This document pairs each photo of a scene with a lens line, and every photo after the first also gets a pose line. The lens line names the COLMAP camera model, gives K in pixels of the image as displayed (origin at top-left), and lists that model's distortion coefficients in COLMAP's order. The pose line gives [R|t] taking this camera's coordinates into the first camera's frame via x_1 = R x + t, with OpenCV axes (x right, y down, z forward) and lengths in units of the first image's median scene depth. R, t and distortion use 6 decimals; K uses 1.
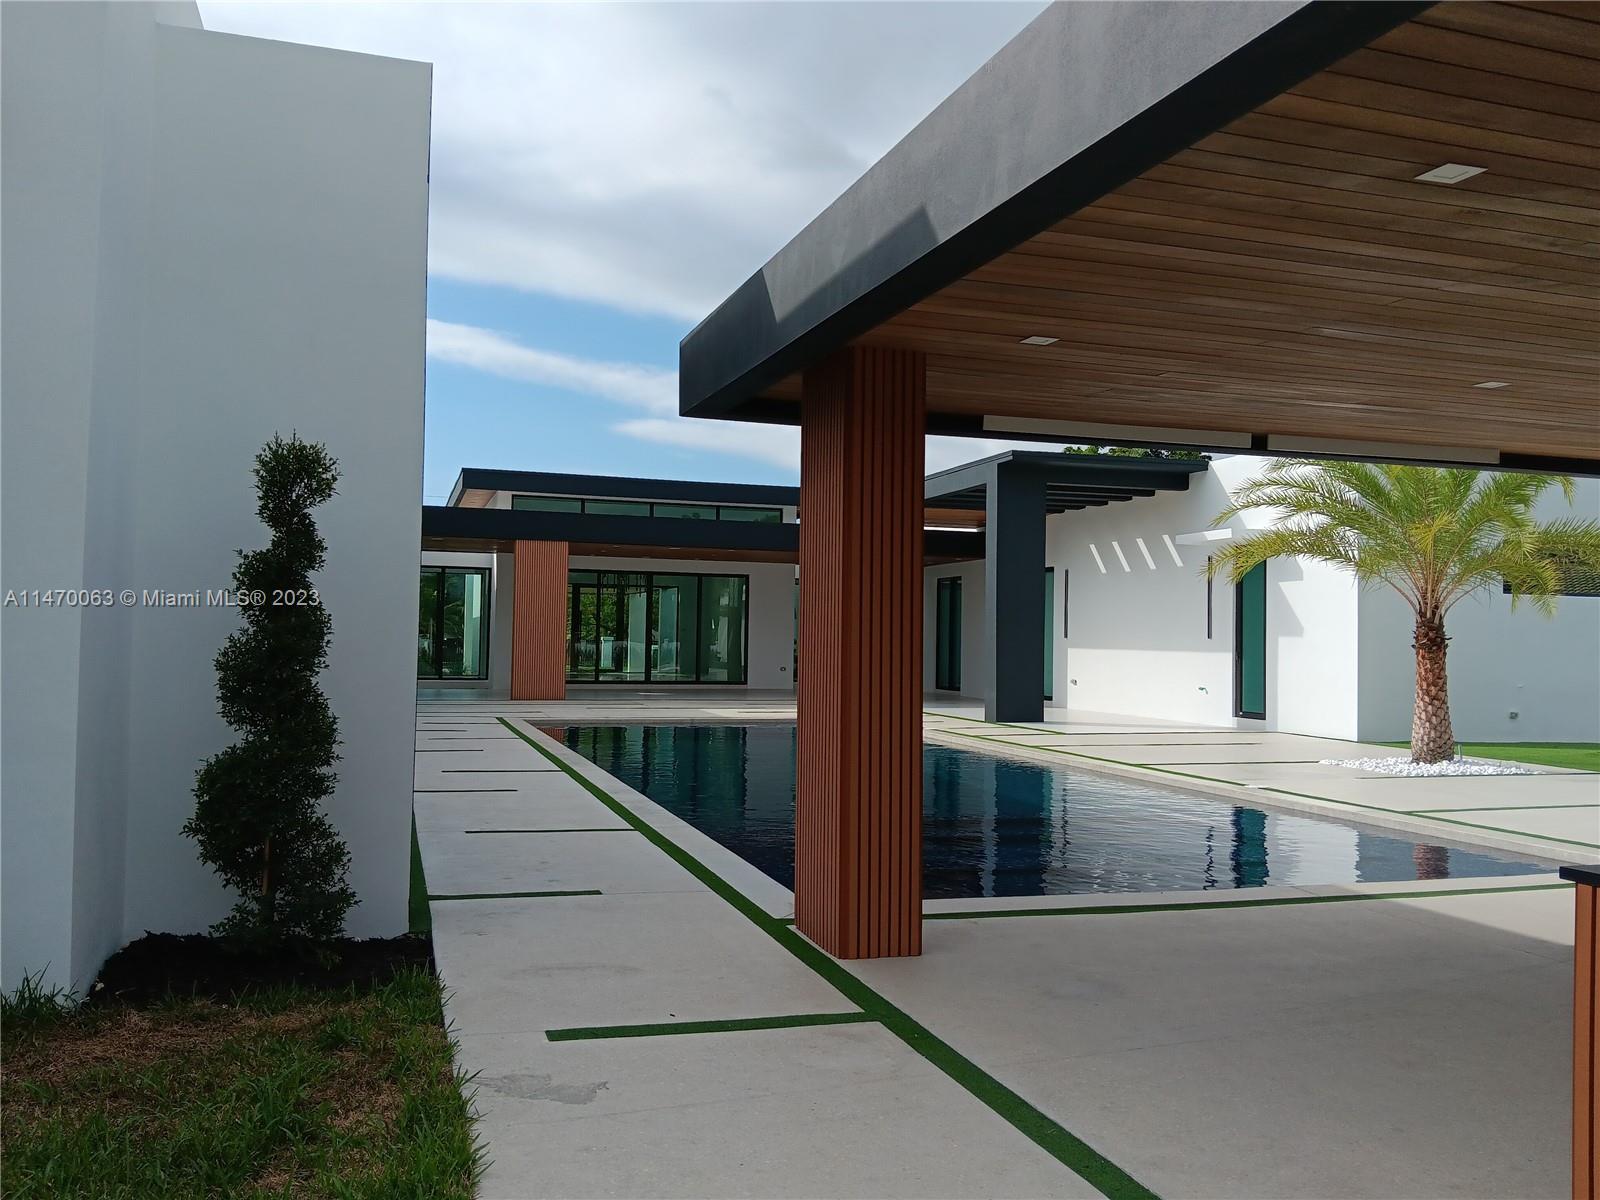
lens RADIAL K [[1331.9, 0, 782.6], [0, 1331.9, 598.7], [0, 0, 1]] dist [0.073214, -0.000239]
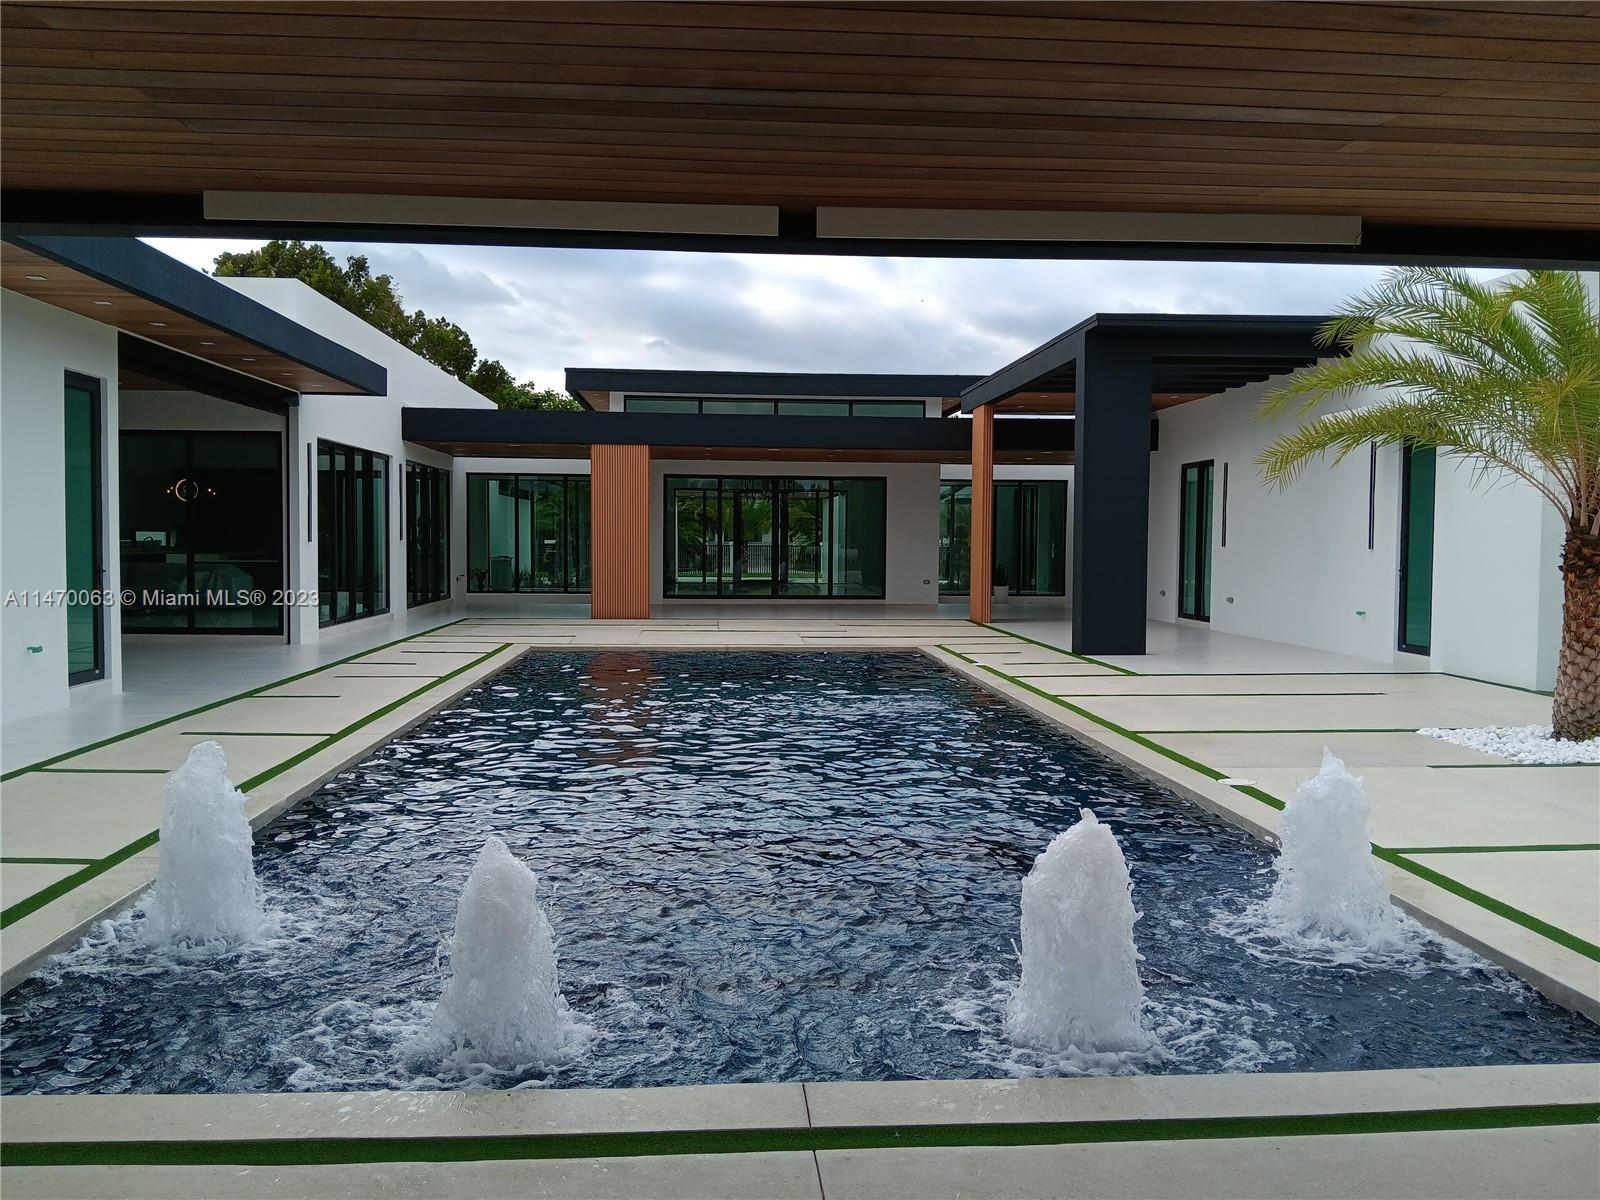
lens RADIAL K [[1314.5, 0, 801.6], [0, 1314.5, 627.1], [0, 0, 1]] dist [0.070177, -0.004867]
pose [[0.976402, 0.002705, -0.215944, 0.166994], [0.018242, 0.995315, 0.094950, -0.004351], [0.215189, -0.096648, 0.971778, 0.181667]]
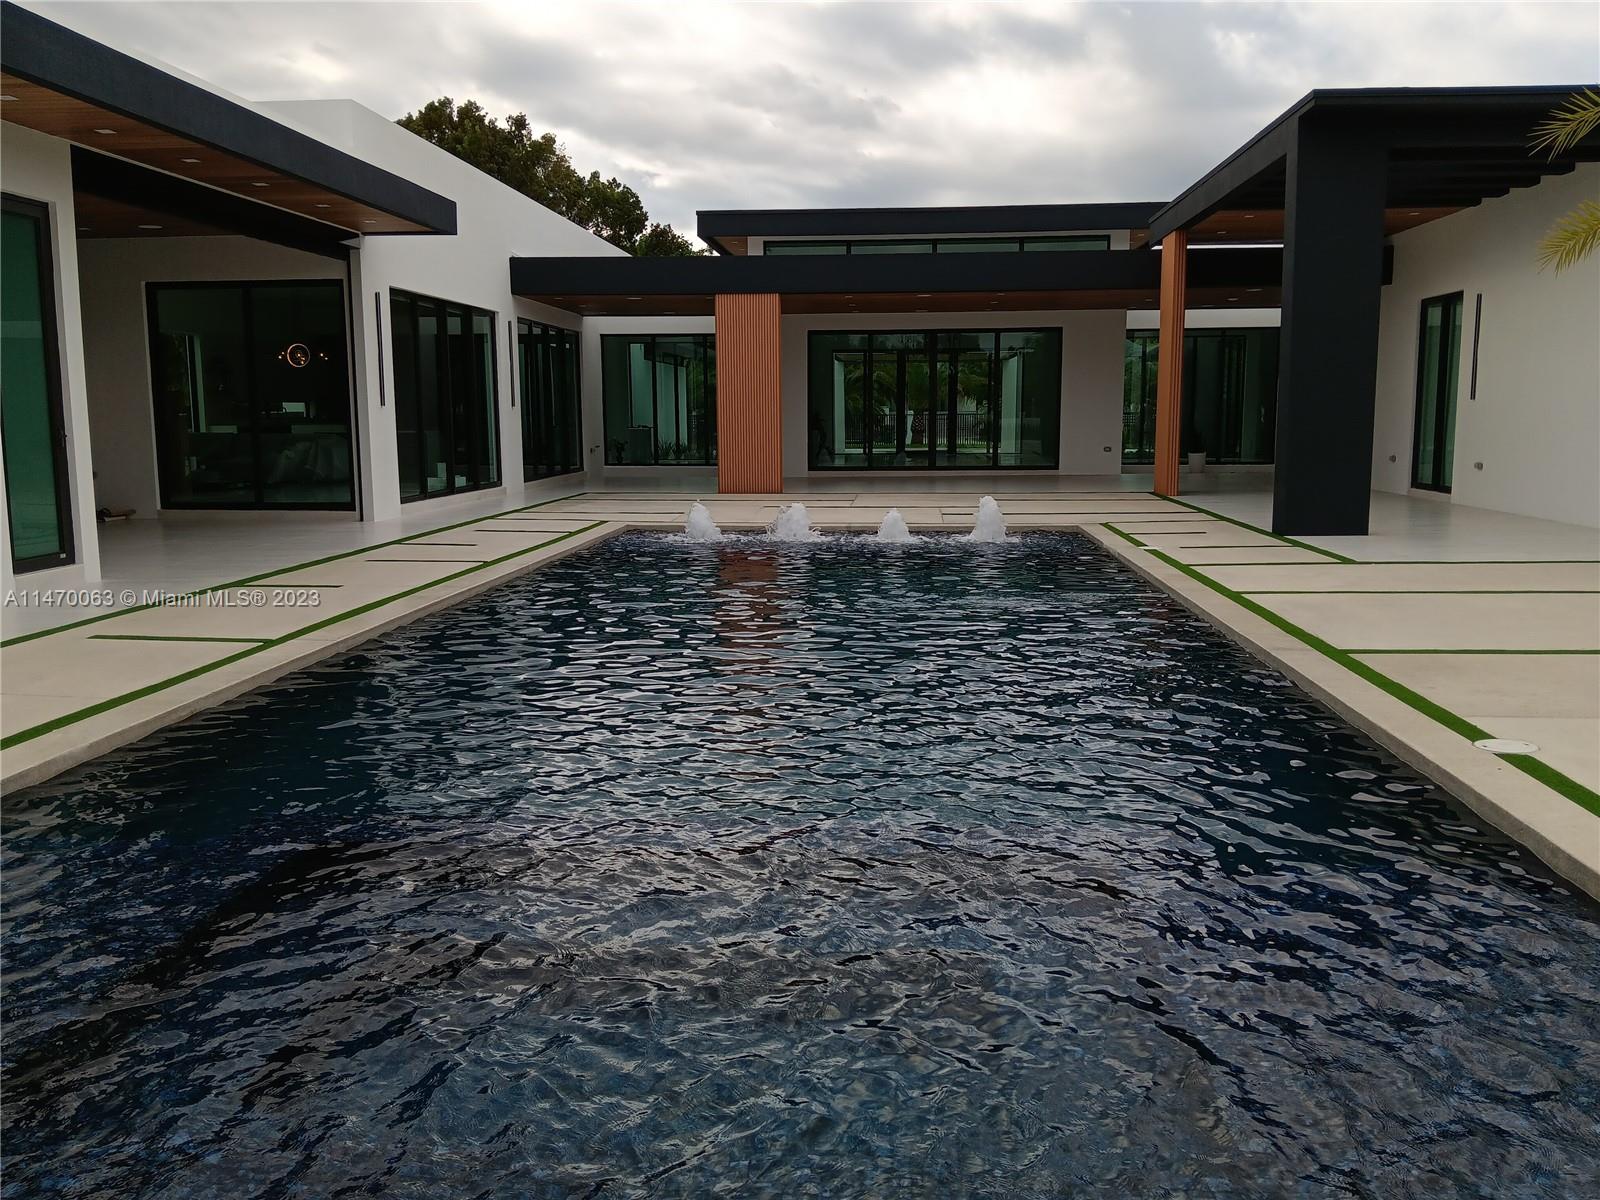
lens RADIAL K [[1319.0, 0, 807.4], [0, 1319.0, 602.8], [0, 0, 1]] dist [0.091392, -0.176983]
pose [[0.935370, 0.028346, -0.352534, 0.172997], [0.033362, 0.985266, 0.167741, 0.008064], [0.352095, -0.168662, 0.920643, 0.317704]]
